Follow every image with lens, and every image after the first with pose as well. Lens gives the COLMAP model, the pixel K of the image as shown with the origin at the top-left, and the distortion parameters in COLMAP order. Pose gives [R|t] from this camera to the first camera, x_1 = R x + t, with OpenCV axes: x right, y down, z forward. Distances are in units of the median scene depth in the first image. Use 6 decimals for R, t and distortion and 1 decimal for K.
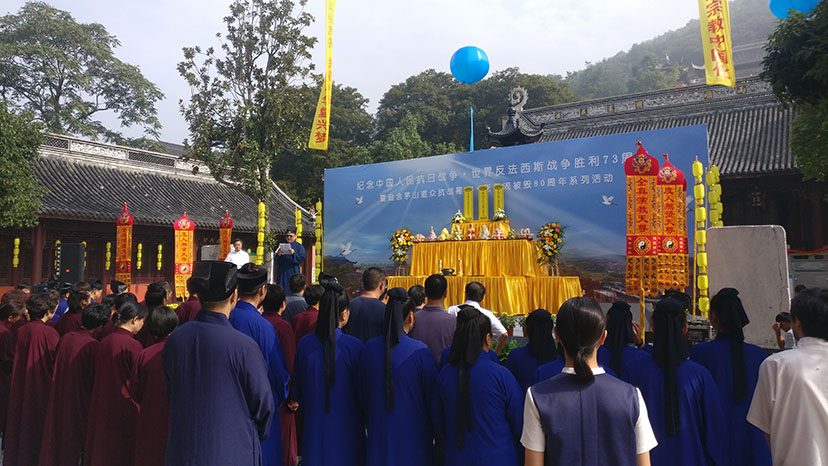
lens RADIAL K [[658.4, 0, 416.7], [0, 658.4, 228.0], [0, 0, 1]] dist [-0.000155, 0.038073]
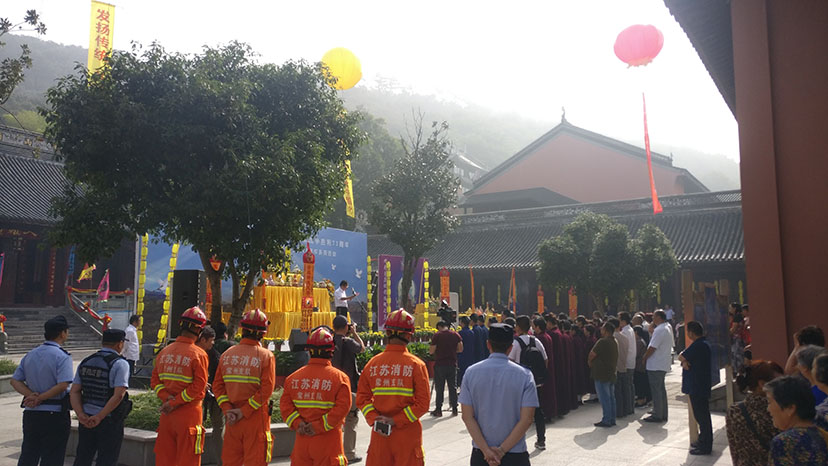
lens RADIAL K [[658.4, 0, 416.3], [0, 658.4, 233.3], [0, 0, 1]] dist [-0.000155, 0.038073]
pose [[0.033180, 0.120359, 0.992176, -1.250945], [-0.077653, 0.990032, -0.117502, 0.048759], [-0.996428, -0.073147, 0.042196, 0.644507]]
